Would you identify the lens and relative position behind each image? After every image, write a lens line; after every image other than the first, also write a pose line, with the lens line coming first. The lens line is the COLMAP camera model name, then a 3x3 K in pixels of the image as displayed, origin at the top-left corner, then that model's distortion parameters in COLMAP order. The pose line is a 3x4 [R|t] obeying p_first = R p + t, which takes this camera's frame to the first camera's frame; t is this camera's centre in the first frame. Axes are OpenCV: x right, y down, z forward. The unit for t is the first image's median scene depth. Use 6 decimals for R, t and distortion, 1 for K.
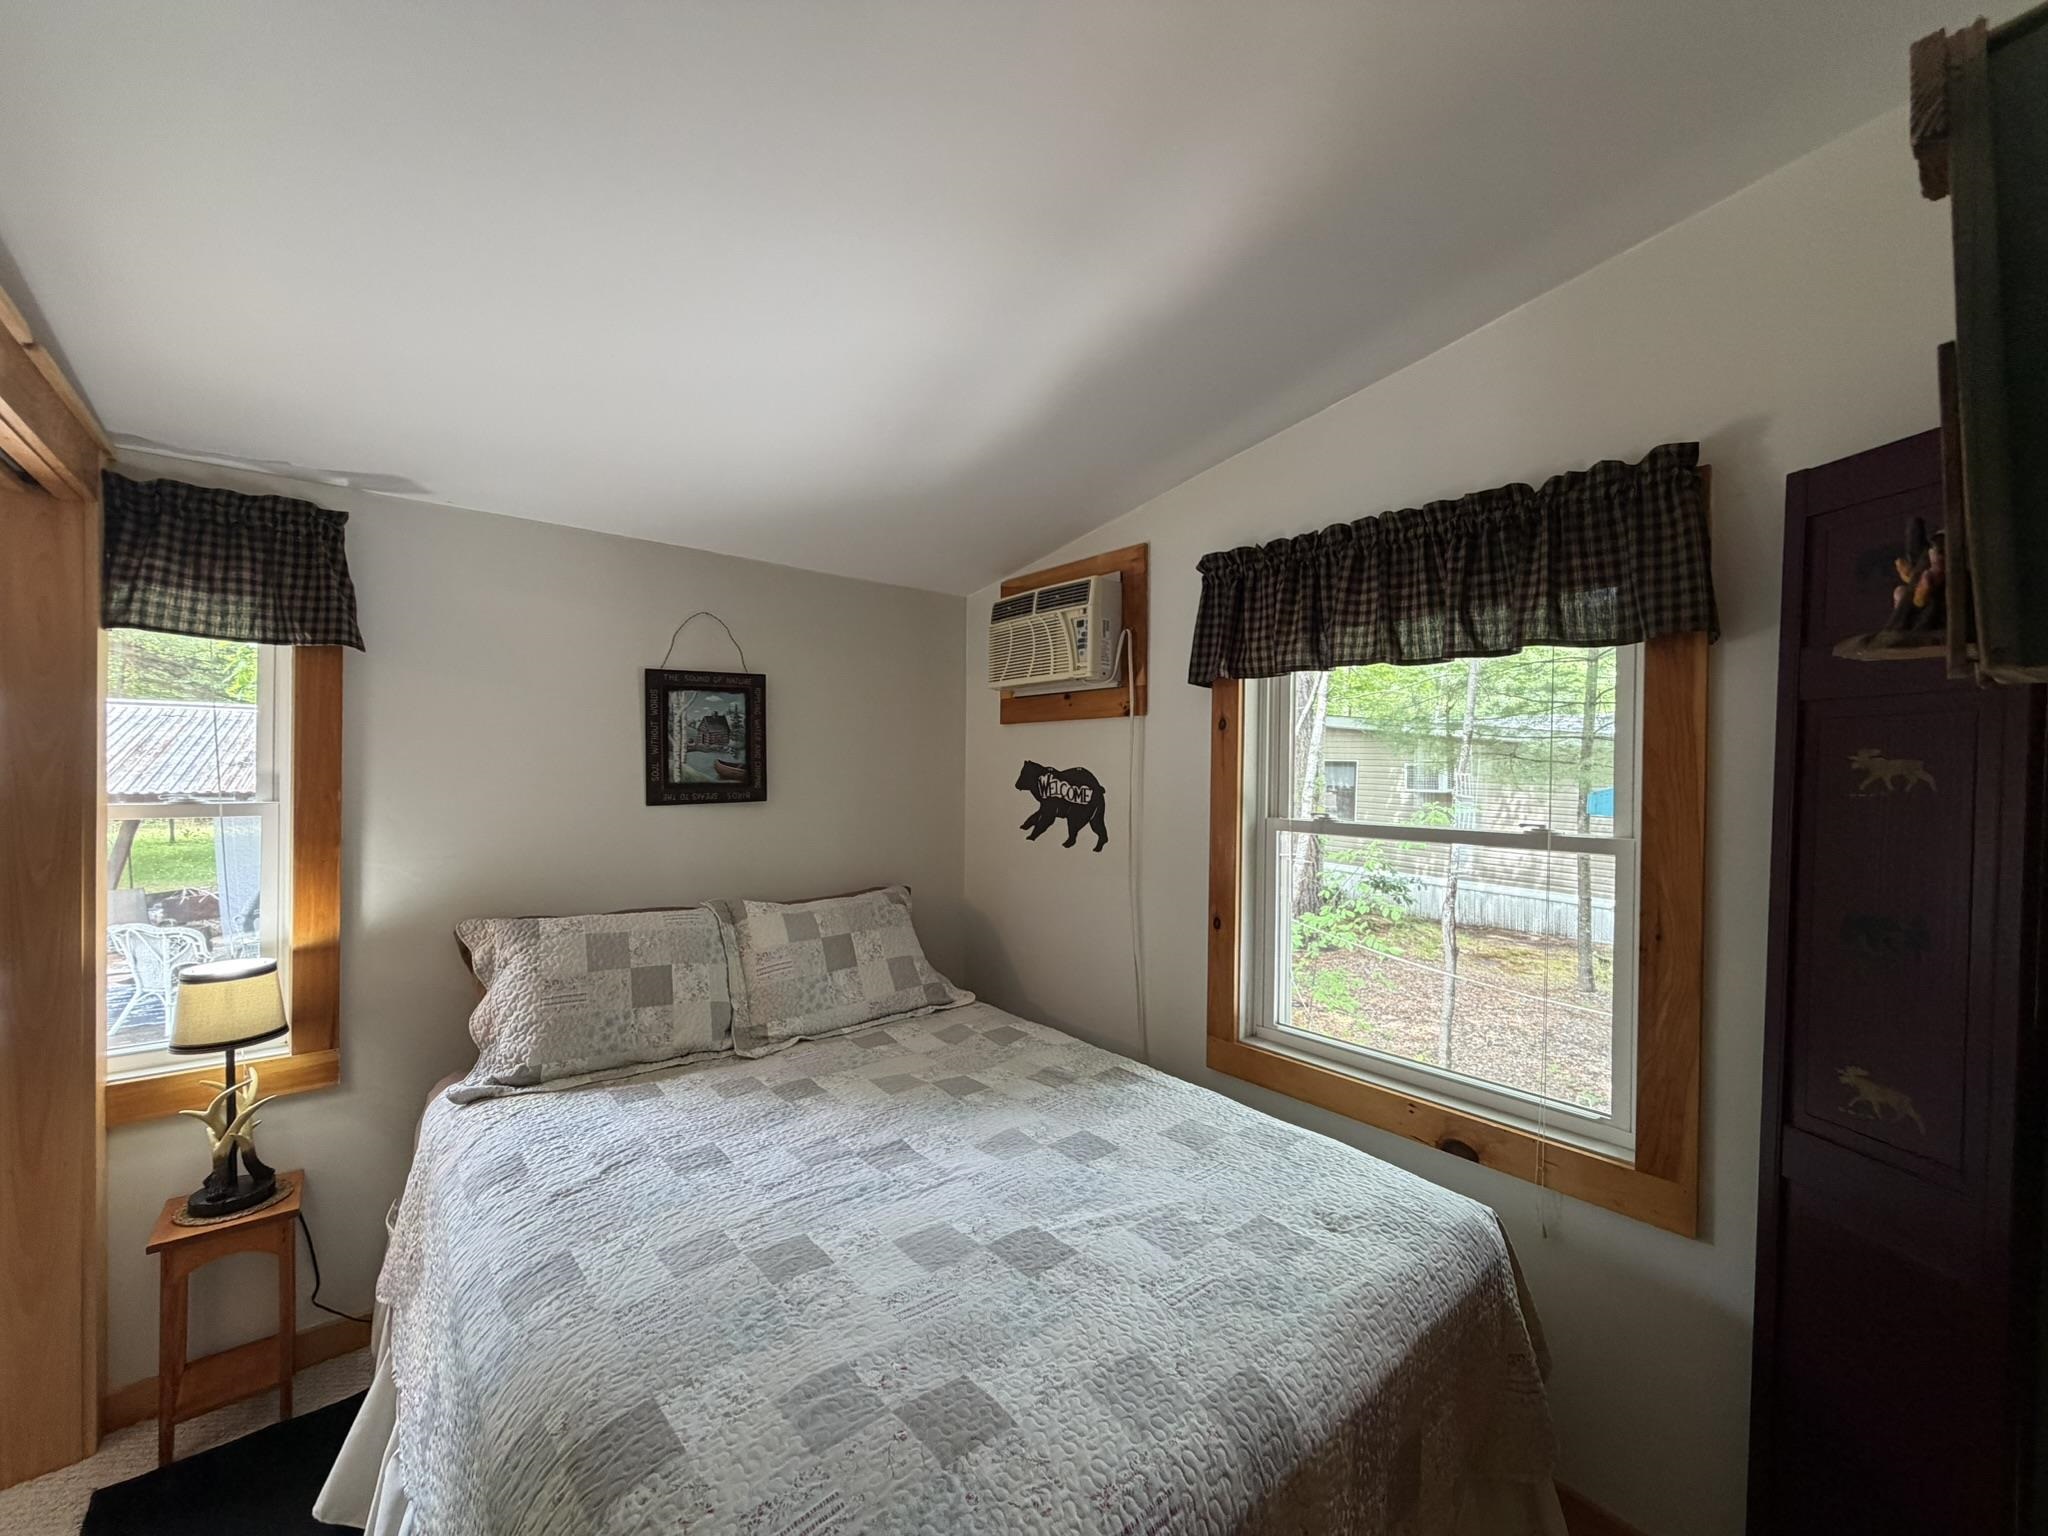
lens RADIAL K [[817.0, 0, 1025.7], [0, 817.0, 770.3], [0, 0, 1]] dist [-0.002730, 0.000684]
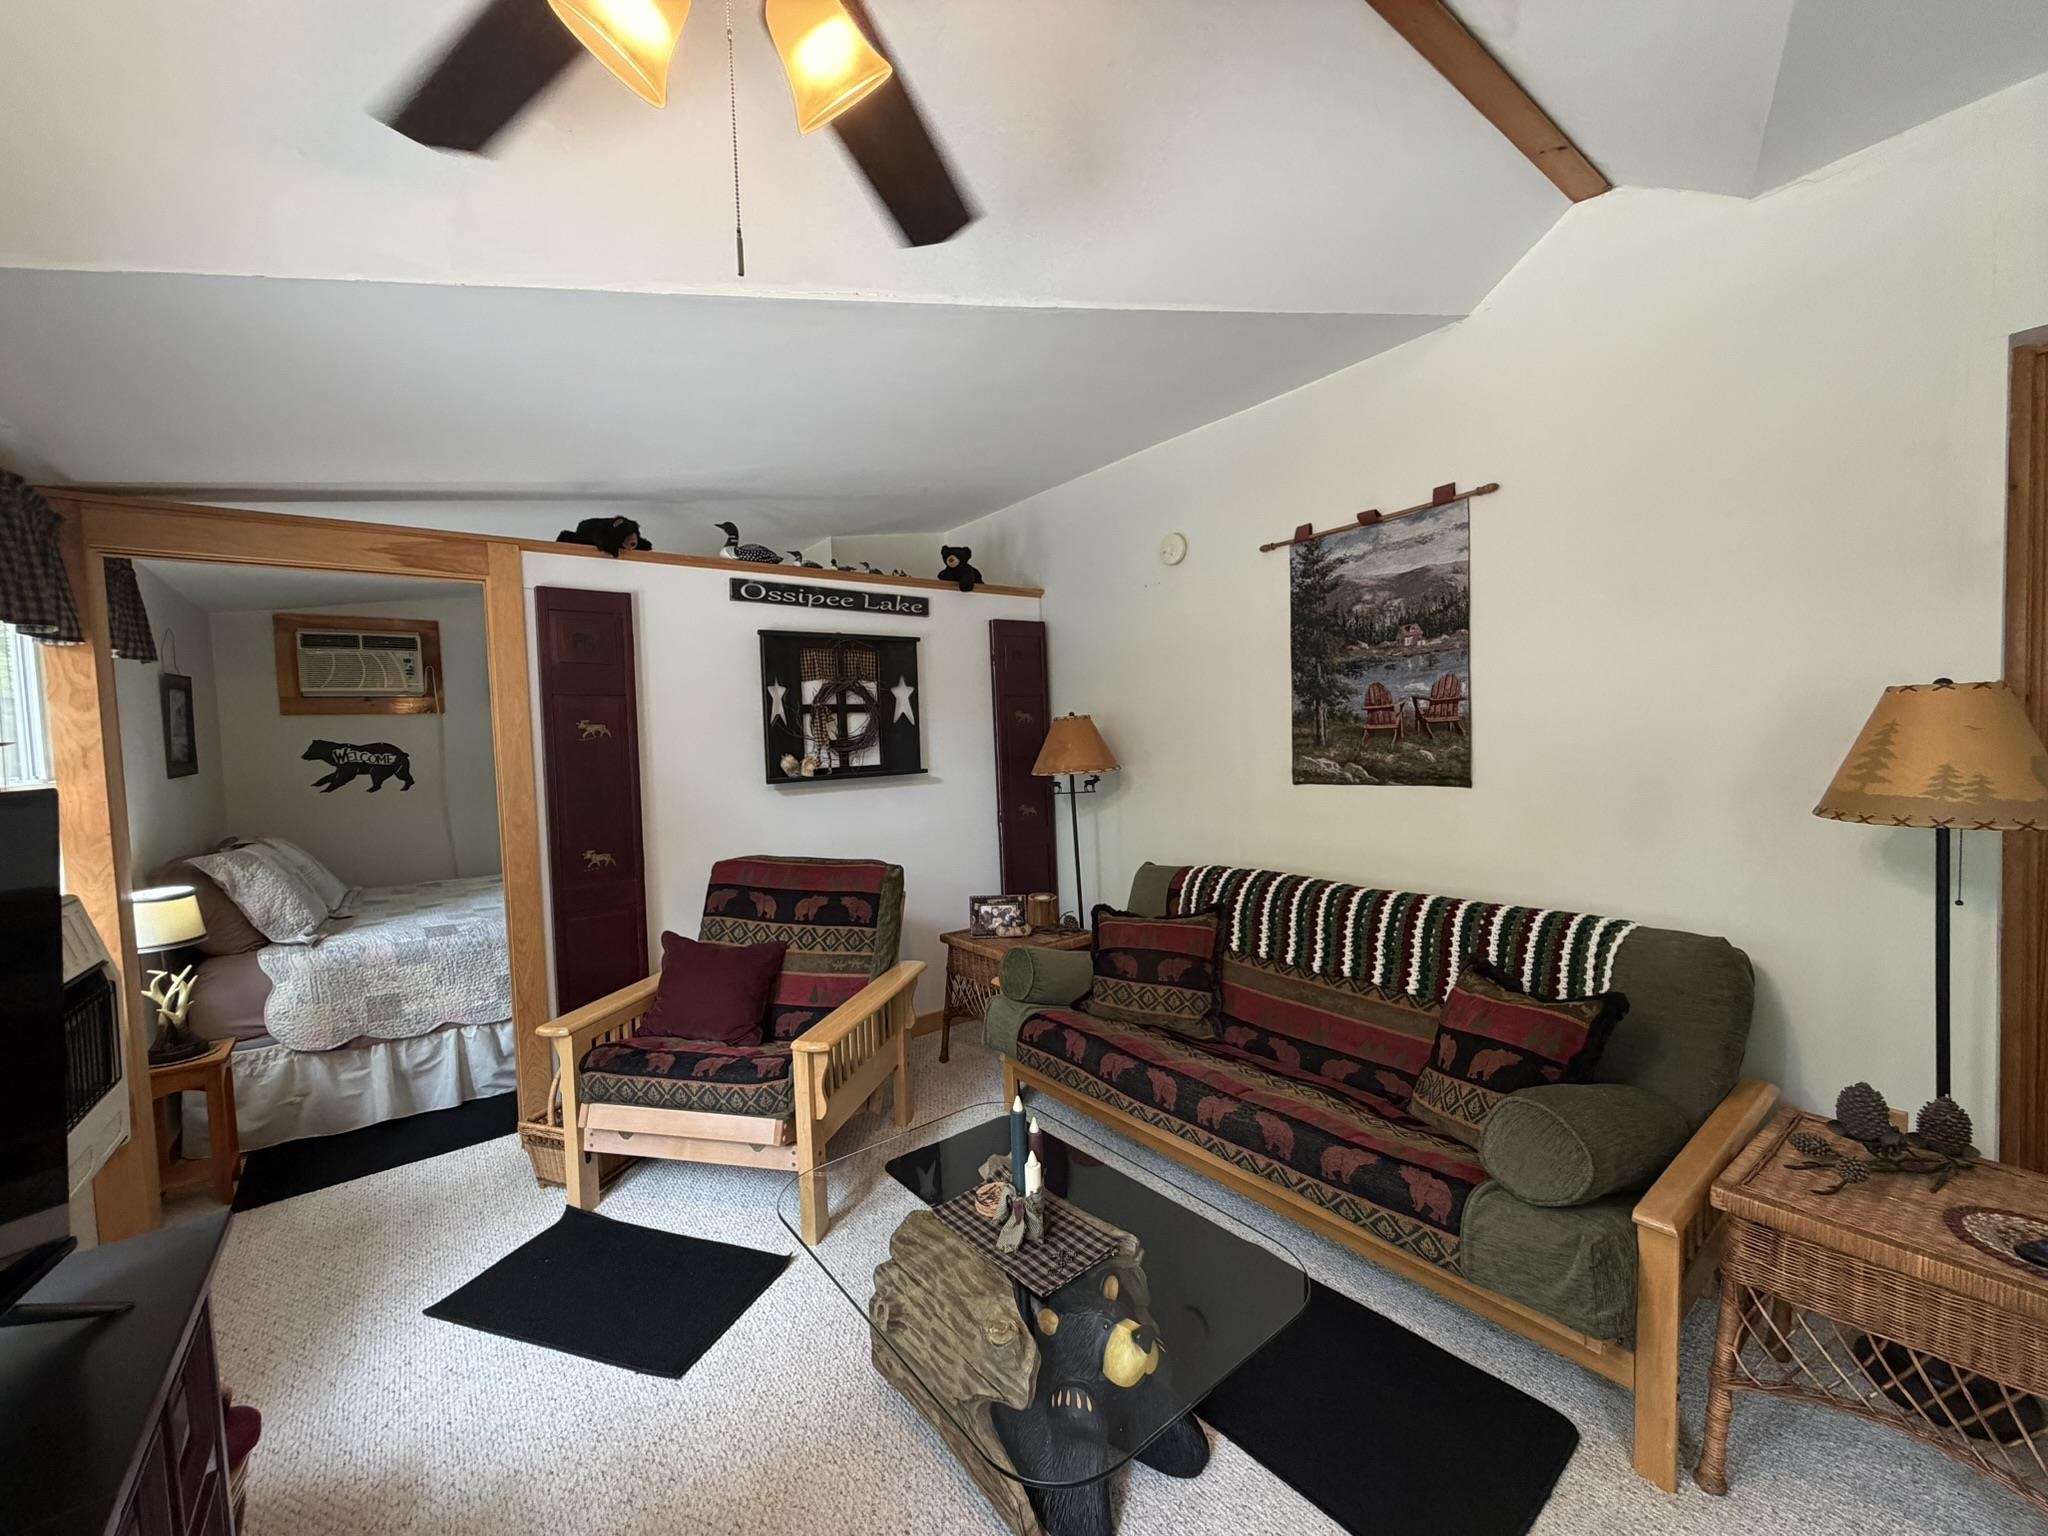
lens RADIAL K [[817.0, 0, 1021.0], [0, 817.0, 774.4], [0, 0, 1]] dist [-0.002730, 0.000684]
pose [[0.045210, -0.055146, 0.997454, -1.524456], [0.041413, 0.997720, 0.053283, 0.026174], [-0.998119, 0.038898, 0.047391, -0.377670]]
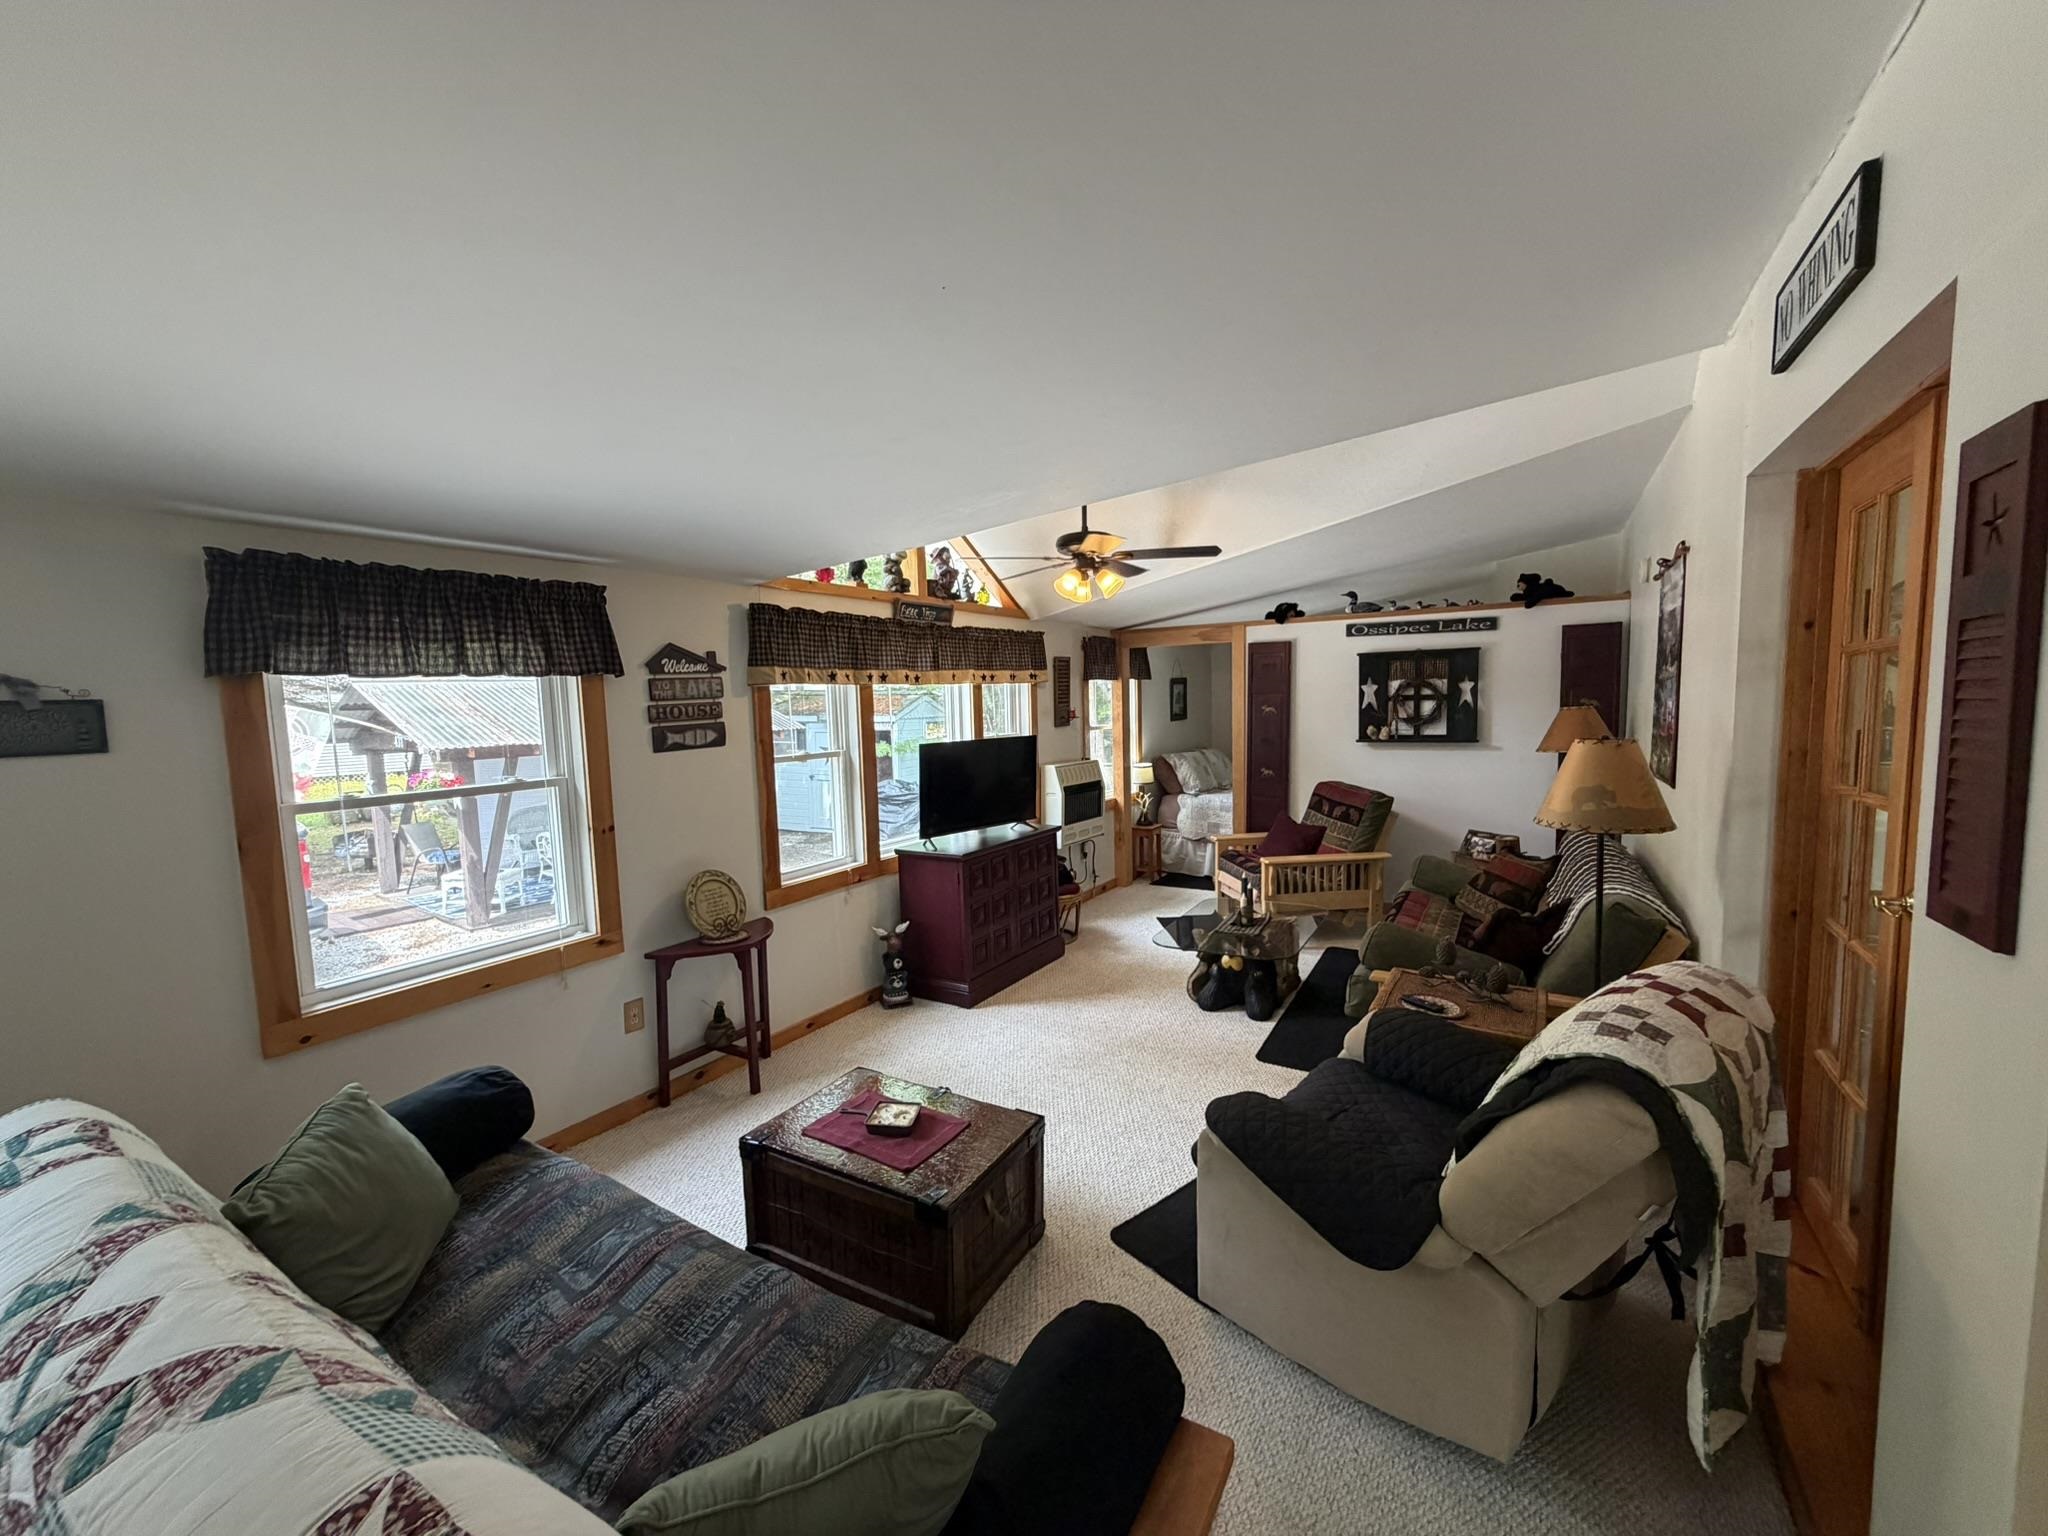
lens RADIAL K [[817.0, 0, 1015.2], [0, 817.0, 769.2], [0, 0, 1]] dist [-0.002730, 0.000684]
pose [[0.952934, -0.054248, 0.298286, -1.804054], [0.031163, 0.996177, 0.081615, -0.040097], [-0.301573, -0.068478, 0.950981, -1.681784]]
